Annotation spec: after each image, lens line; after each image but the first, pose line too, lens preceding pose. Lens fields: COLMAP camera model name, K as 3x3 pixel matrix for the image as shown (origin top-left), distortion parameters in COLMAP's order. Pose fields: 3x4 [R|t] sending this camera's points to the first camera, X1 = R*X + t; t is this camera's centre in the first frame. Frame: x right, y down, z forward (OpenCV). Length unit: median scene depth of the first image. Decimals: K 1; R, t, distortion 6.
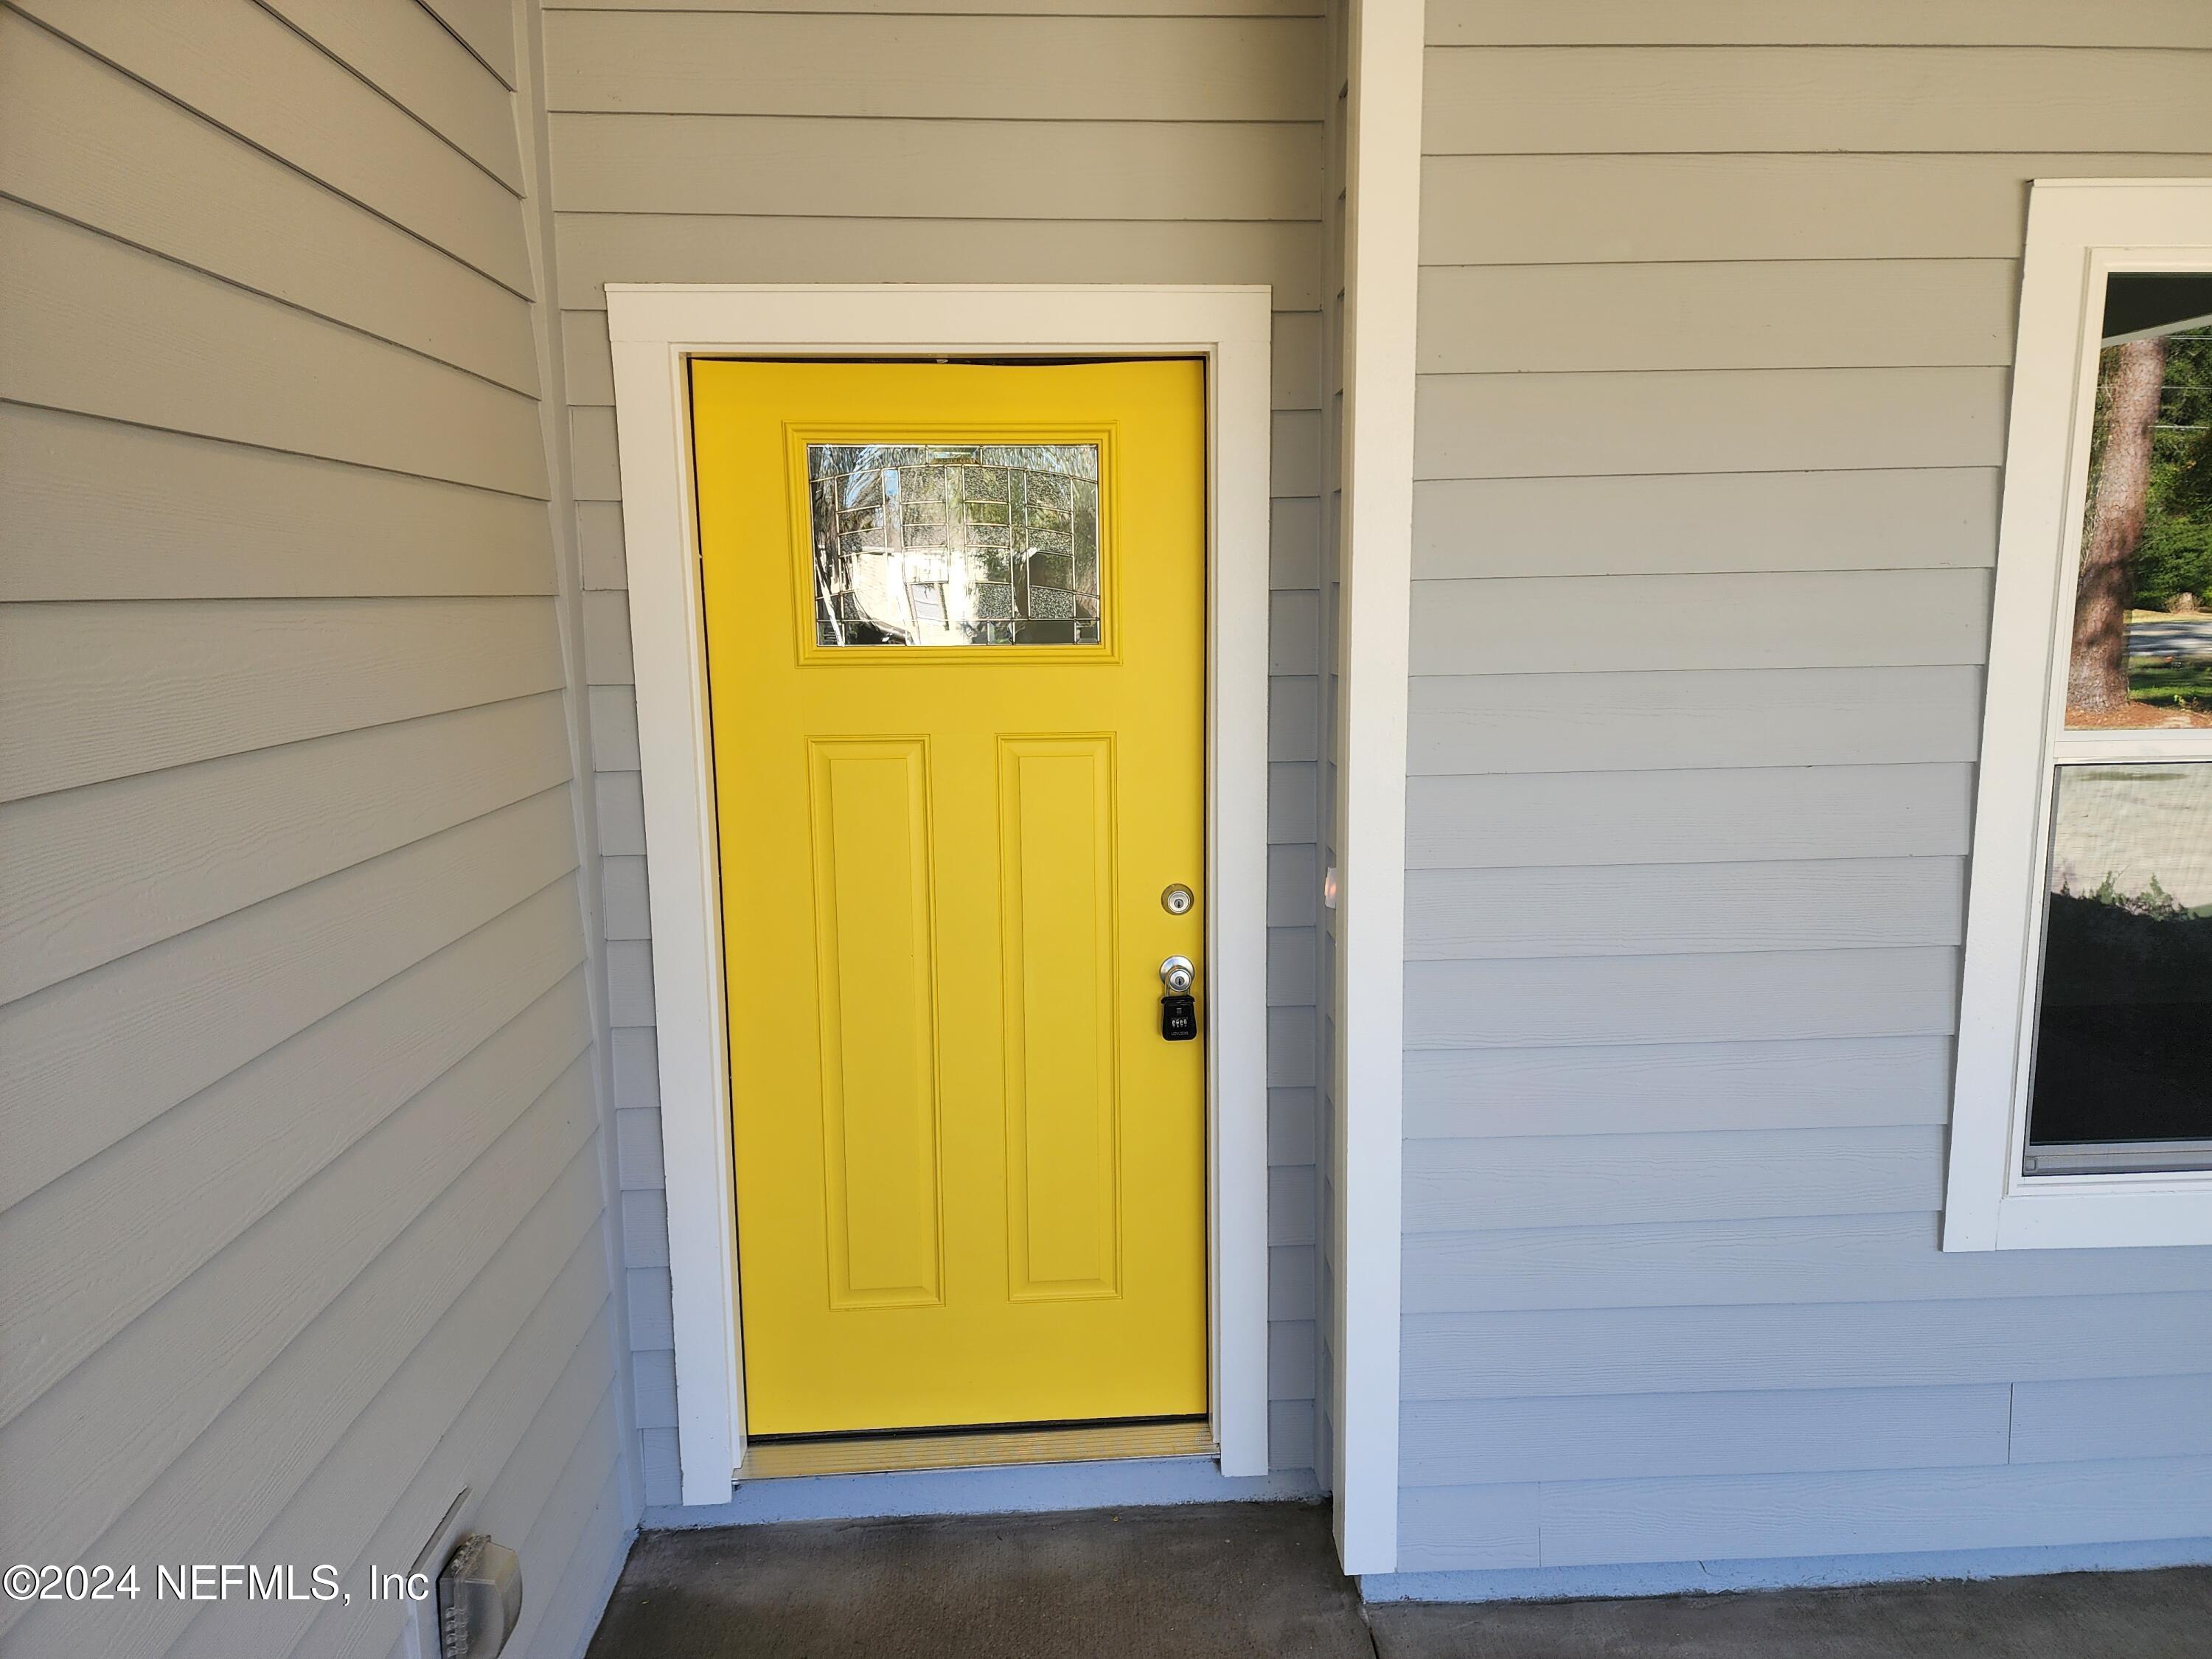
lens RADIAL K [[1537.9, 0, 1155.6], [0, 1537.9, 833.2], [0, 0, 1]] dist [0.100877, -0.087293]
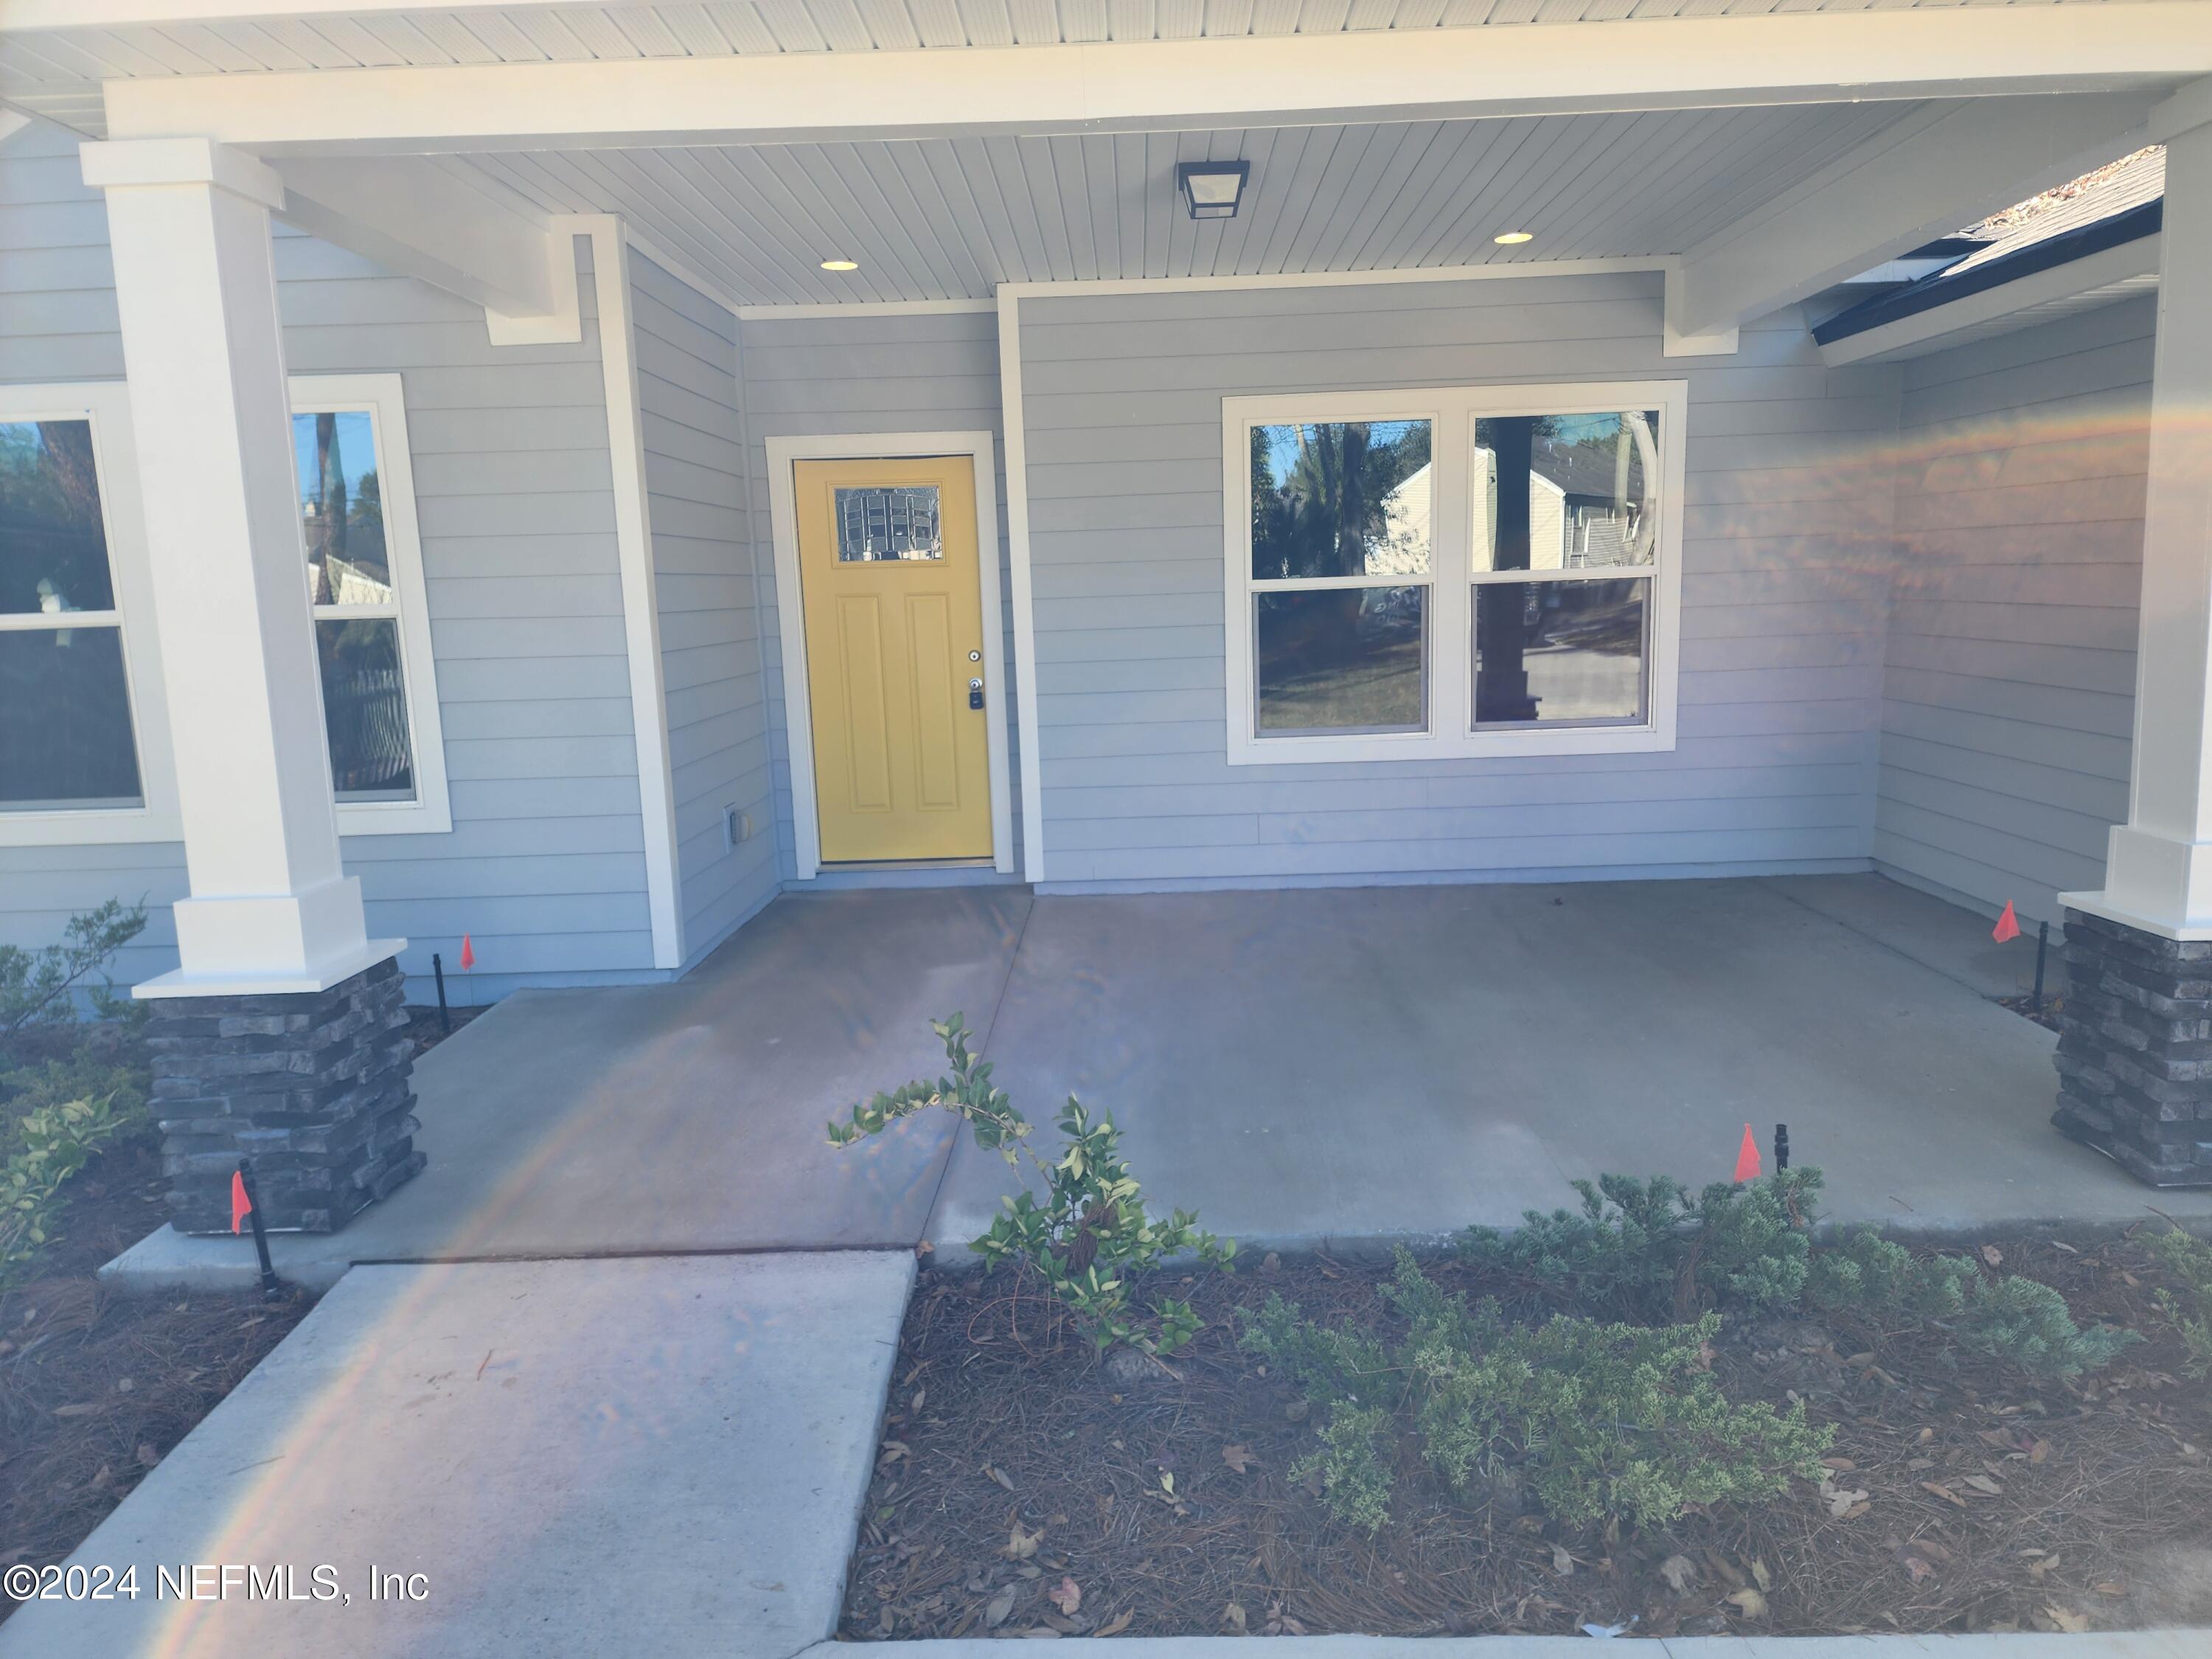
lens RADIAL K [[1537.9, 0, 1155.6], [0, 1537.9, 833.2], [0, 0, 1]] dist [0.100877, -0.087293]
pose [[0.996833, -0.007522, -0.079165, 0.557718], [0.007705, 0.999968, 0.002013, 0.361609], [0.079147, -0.002616, 0.996860, -1.707842]]
